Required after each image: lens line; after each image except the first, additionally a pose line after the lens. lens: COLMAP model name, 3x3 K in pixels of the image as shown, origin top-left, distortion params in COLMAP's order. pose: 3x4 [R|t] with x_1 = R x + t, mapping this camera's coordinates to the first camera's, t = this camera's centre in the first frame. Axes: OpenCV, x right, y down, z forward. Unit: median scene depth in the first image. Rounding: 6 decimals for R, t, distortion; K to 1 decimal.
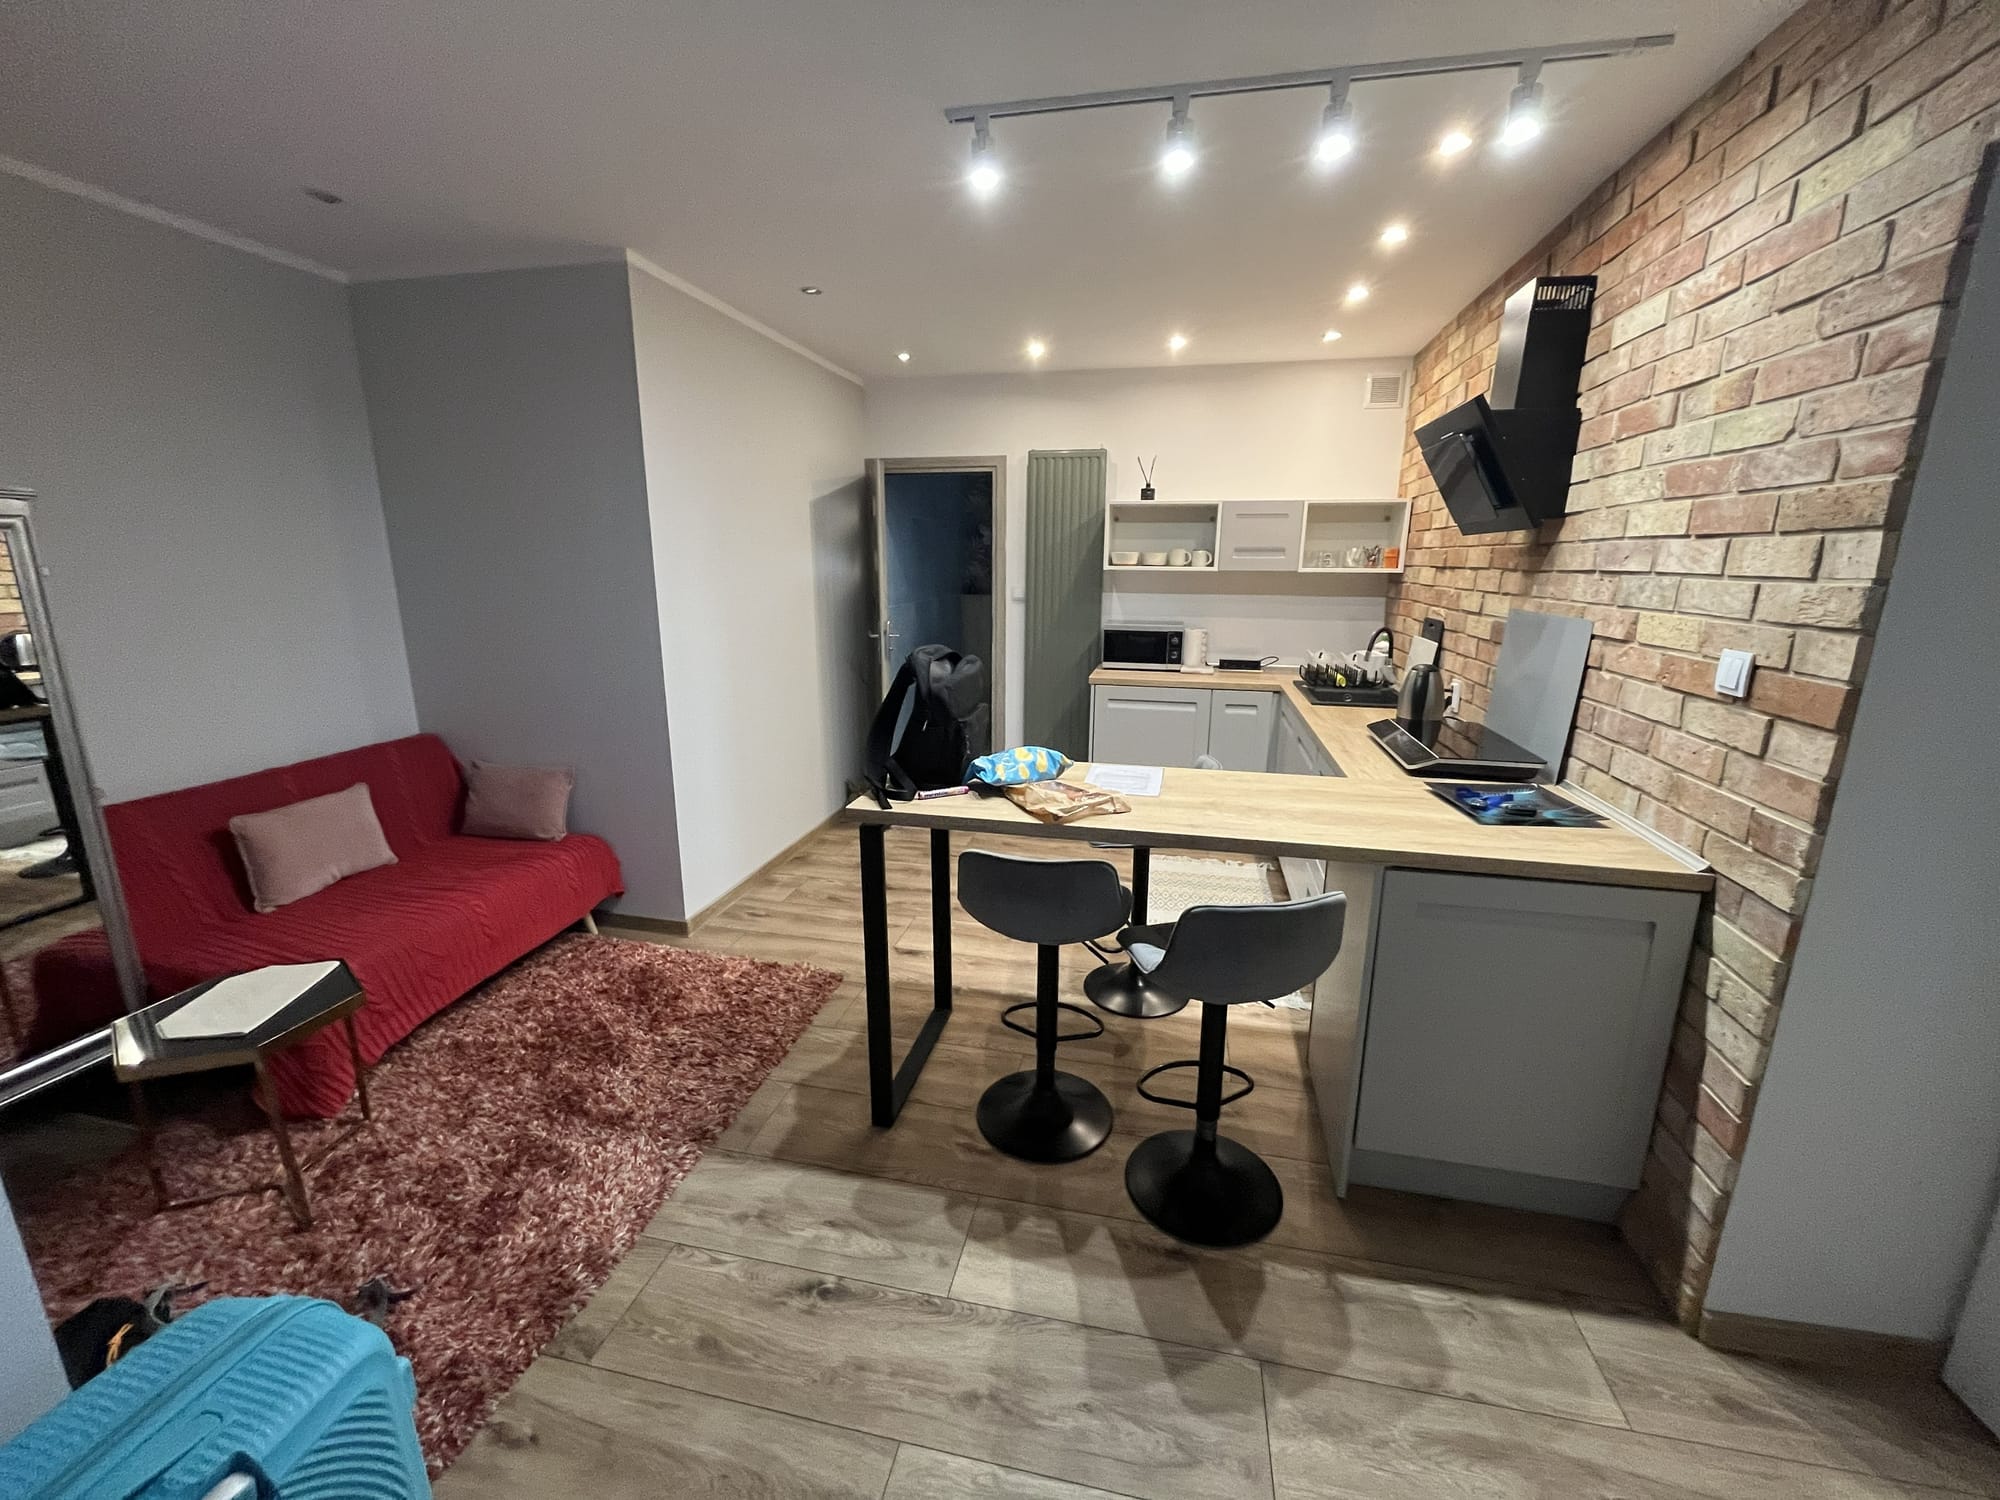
lens RADIAL K [[801.0, 0, 1001.3], [0, 801.0, 748.0], [0, 0, 1]] dist [-0.009268, 0.000077]
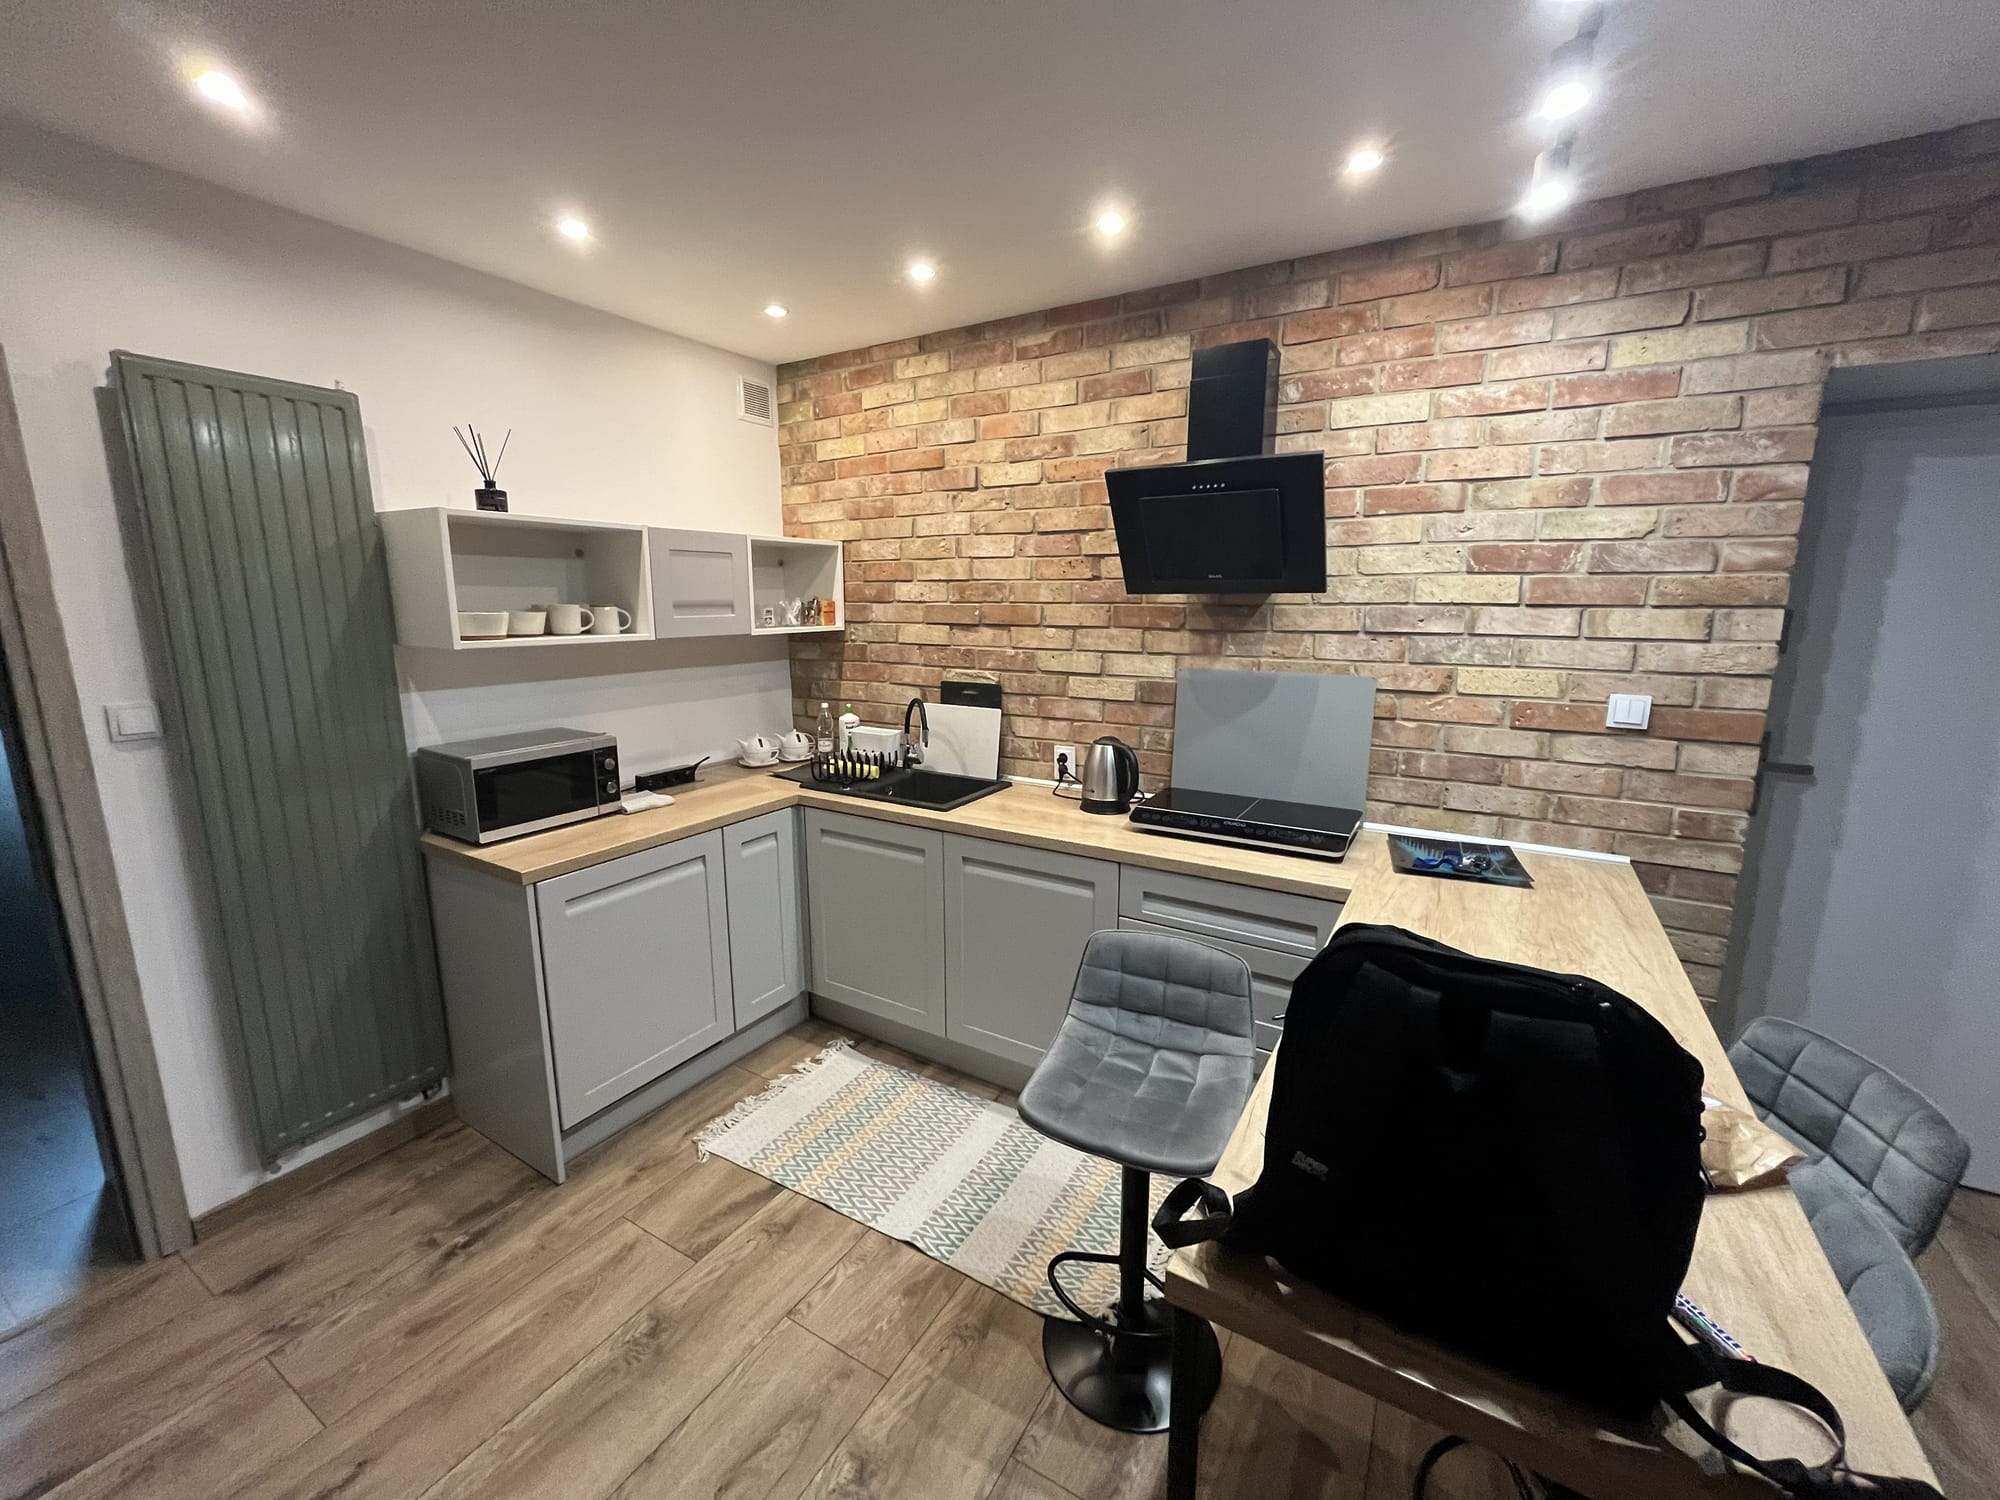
lens RADIAL K [[801.0, 0, 1001.8], [0, 801.0, 744.5], [0, 0, 1]] dist [-0.009268, 0.000077]
pose [[0.310800, -0.175117, 0.934204, -0.601017], [0.219758, 0.969489, 0.108619, -0.395740], [-0.924721, 0.171540, 0.339800, 1.464025]]
